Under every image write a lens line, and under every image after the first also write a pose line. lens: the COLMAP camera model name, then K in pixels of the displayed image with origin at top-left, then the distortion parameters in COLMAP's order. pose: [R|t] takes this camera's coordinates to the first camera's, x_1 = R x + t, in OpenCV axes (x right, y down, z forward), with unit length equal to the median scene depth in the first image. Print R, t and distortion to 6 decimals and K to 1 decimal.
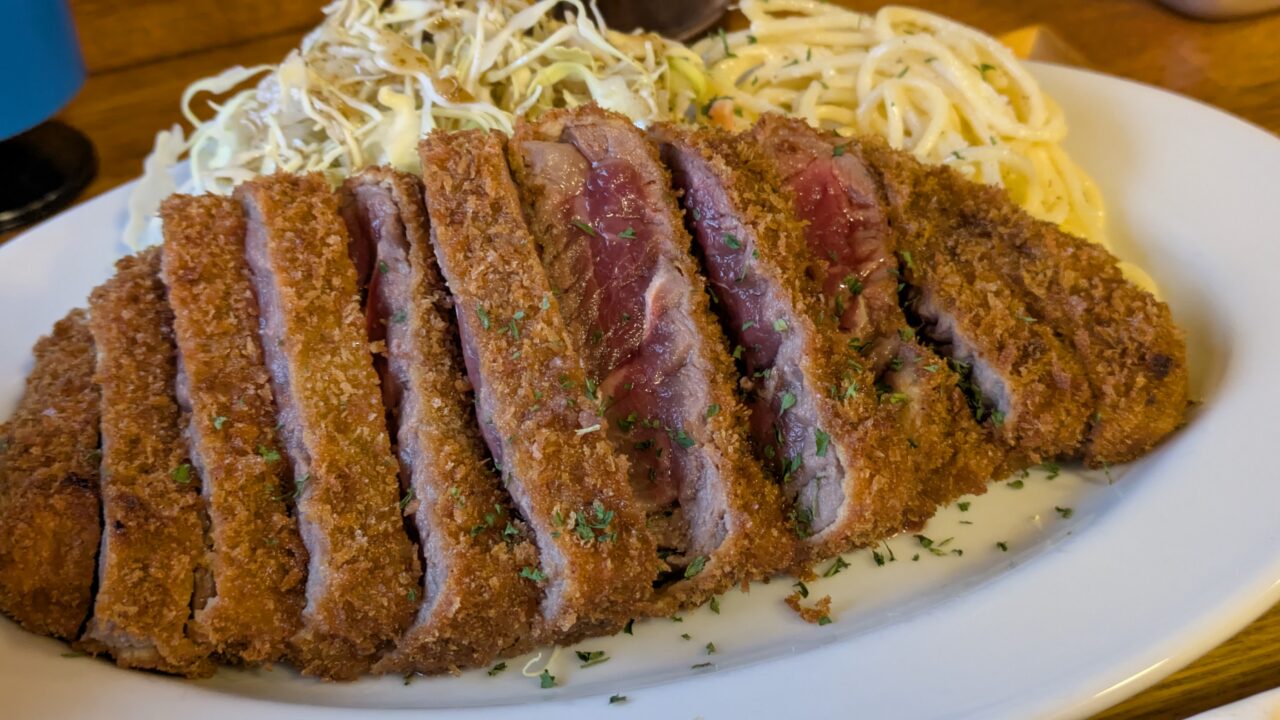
lens RADIAL K [[1879.9, 0, 632.6], [0, 1879.9, 359.1], [0, 0, 1]] dist [0.045274, 0.000000]
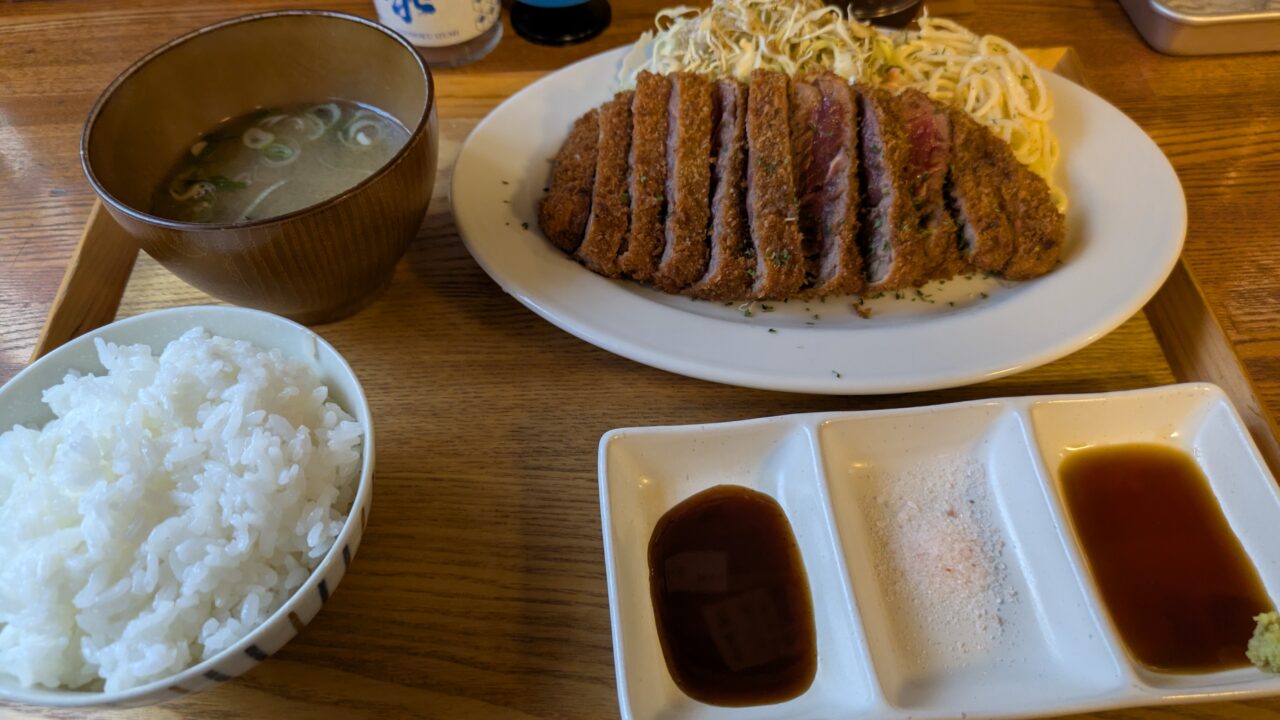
lens RADIAL K [[1129.5, 0, 642.5], [0, 1129.5, 363.7], [0, 0, 1]] dist [-0.004159, -0.003759]
pose [[0.956952, 0.264781, -0.118885, 0.015555], [-0.210302, 0.914840, 0.344734, -0.236334], [0.200040, -0.304893, 0.931142, -0.404245]]
